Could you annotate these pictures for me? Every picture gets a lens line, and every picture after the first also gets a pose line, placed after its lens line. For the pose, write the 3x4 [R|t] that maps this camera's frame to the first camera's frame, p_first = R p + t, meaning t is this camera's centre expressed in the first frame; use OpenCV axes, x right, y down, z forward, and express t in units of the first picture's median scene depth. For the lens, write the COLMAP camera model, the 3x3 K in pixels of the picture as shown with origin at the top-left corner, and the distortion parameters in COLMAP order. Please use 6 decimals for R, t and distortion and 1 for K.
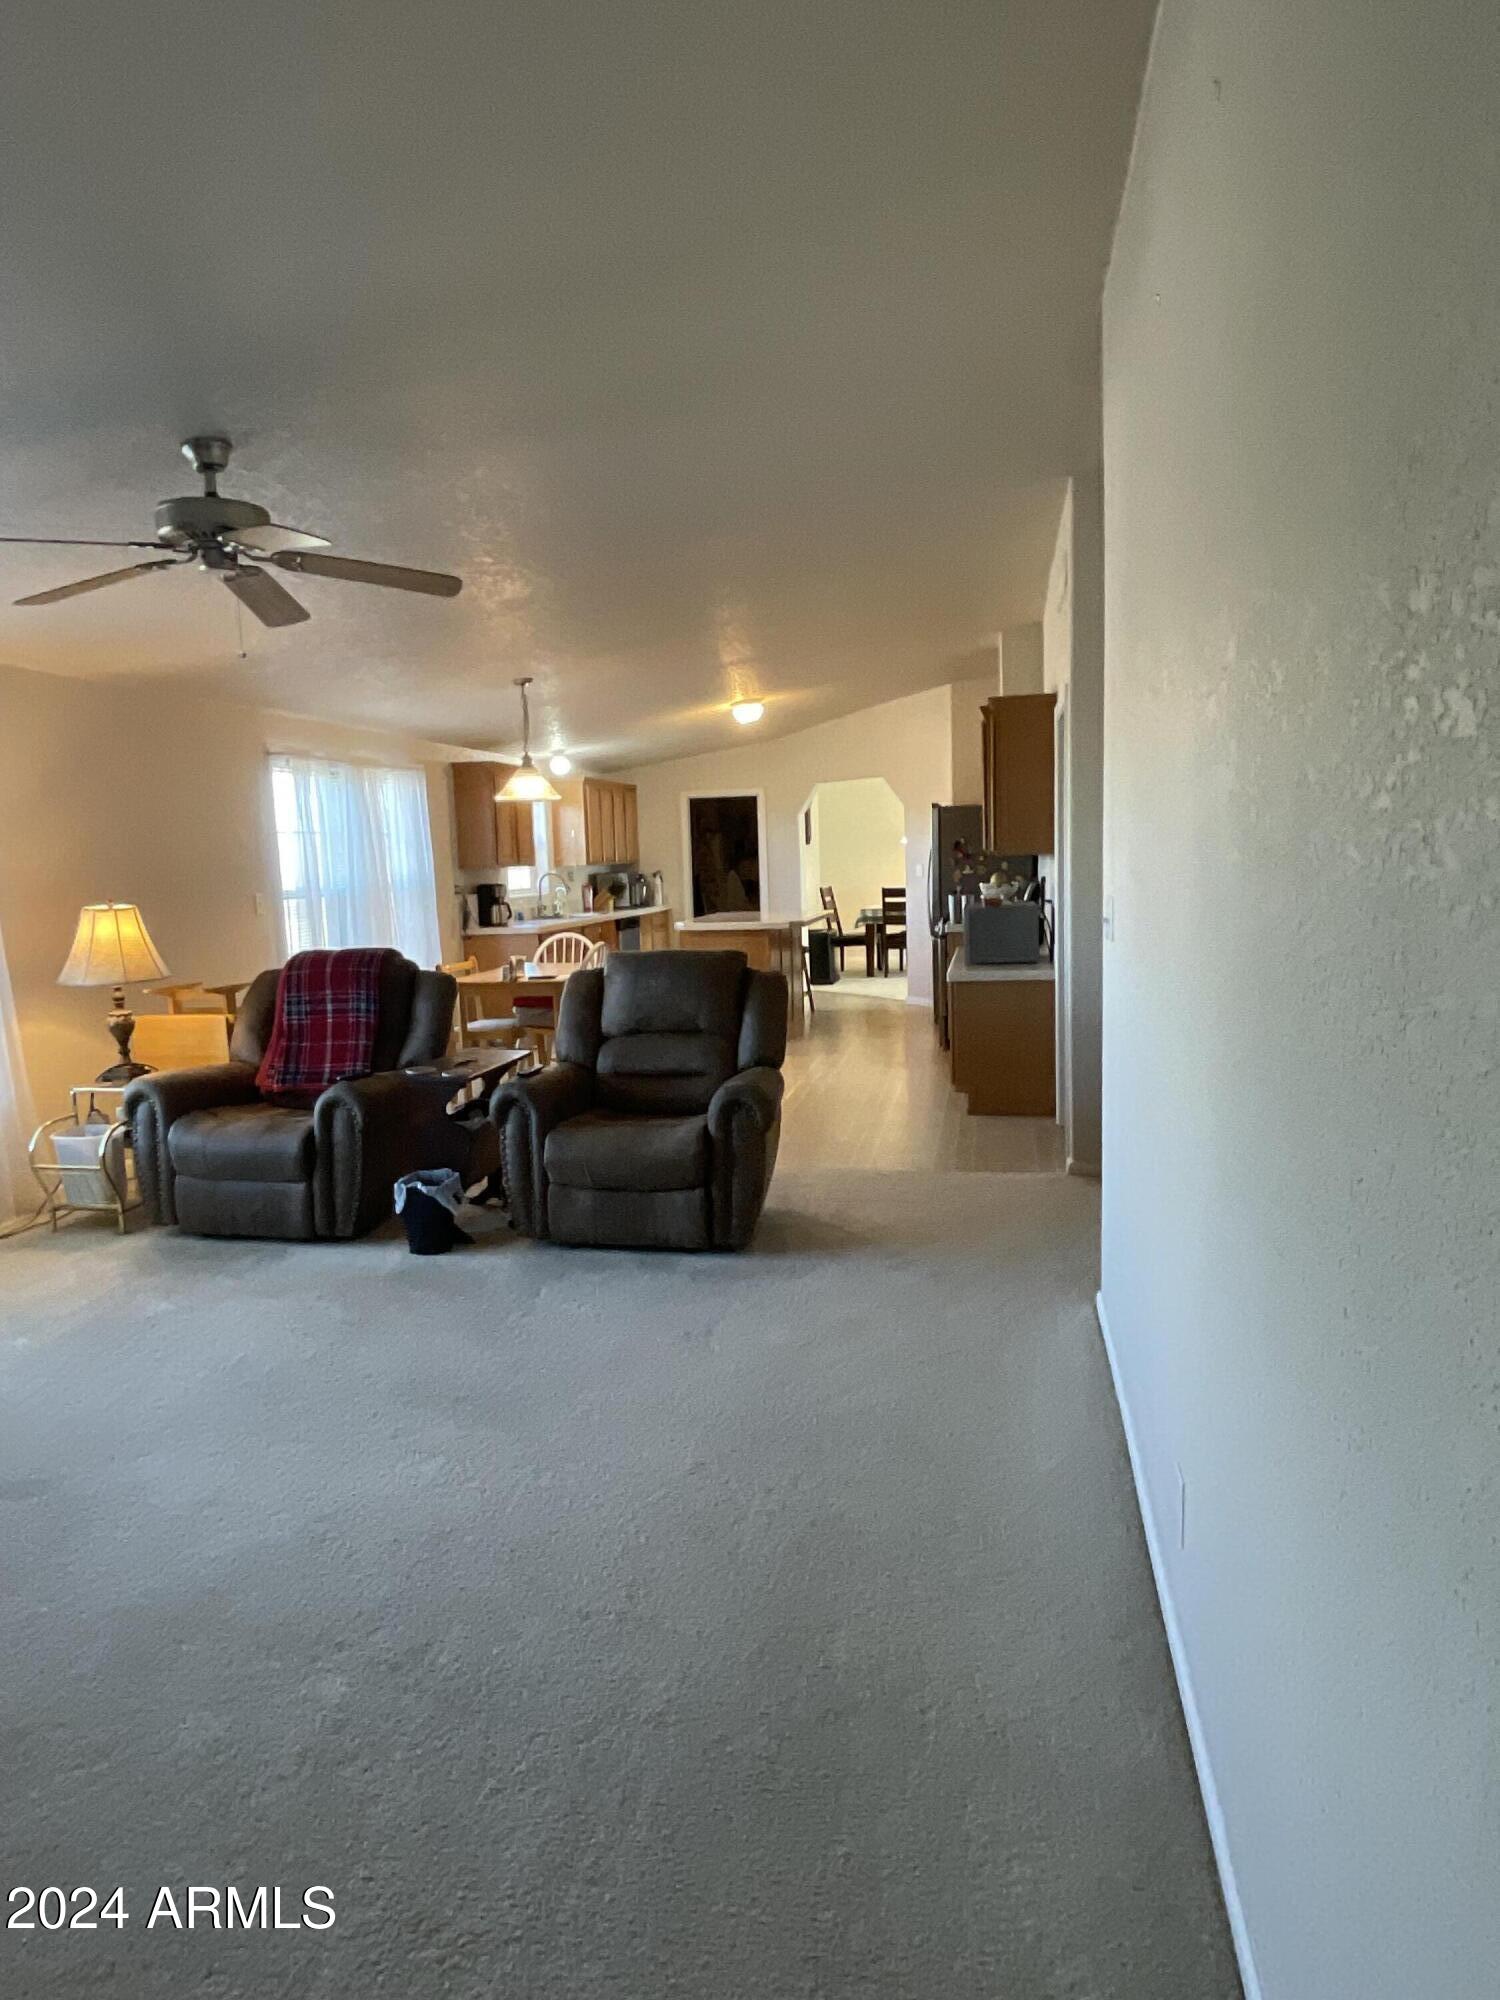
lens RADIAL K [[1175.8, 0, 750.0], [0, 1175.8, 1000.0], [0, 0, 1]] dist [-0.002327, -0.000301]
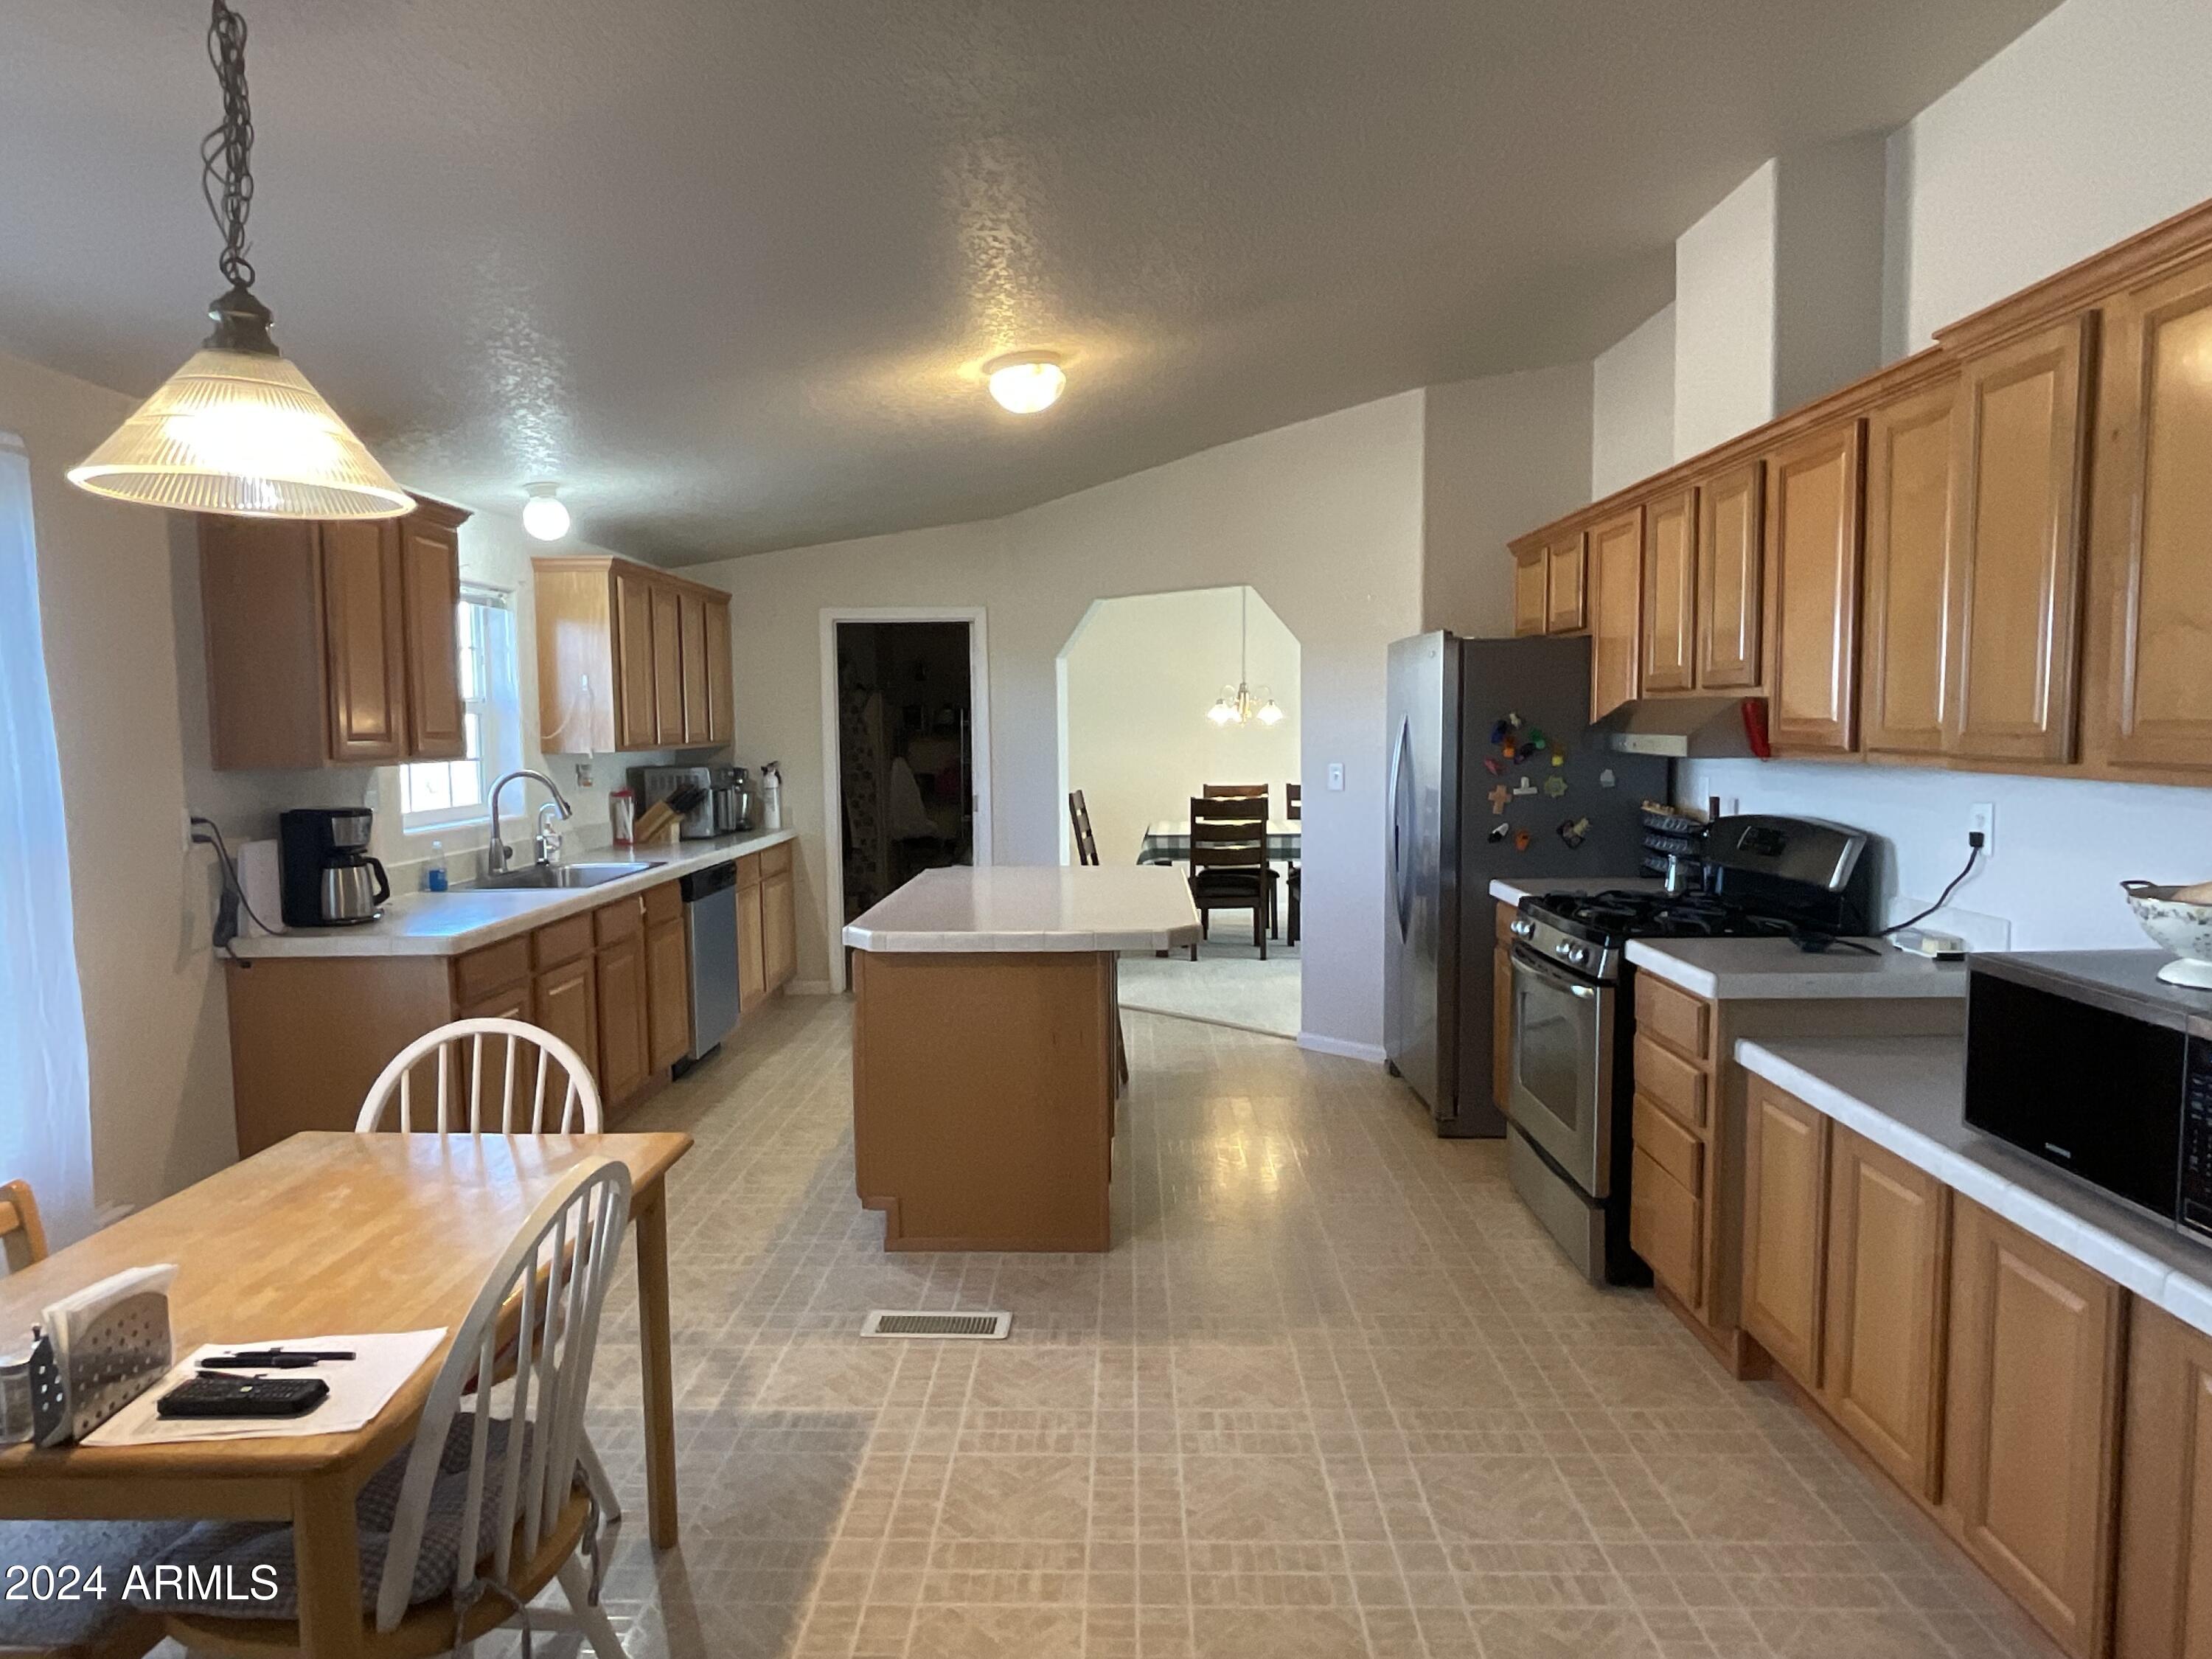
lens RADIAL K [[1300.5, 0, 1106.0], [0, 1300.5, 829.5], [0, 0, 1]] dist [-0.002327, -0.000301]
pose [[0.981314, 0.003874, 0.192373, -0.051659], [0.004220, 0.999124, -0.041645, -0.065585], [-0.192366, 0.041679, 0.980438, 0.487166]]
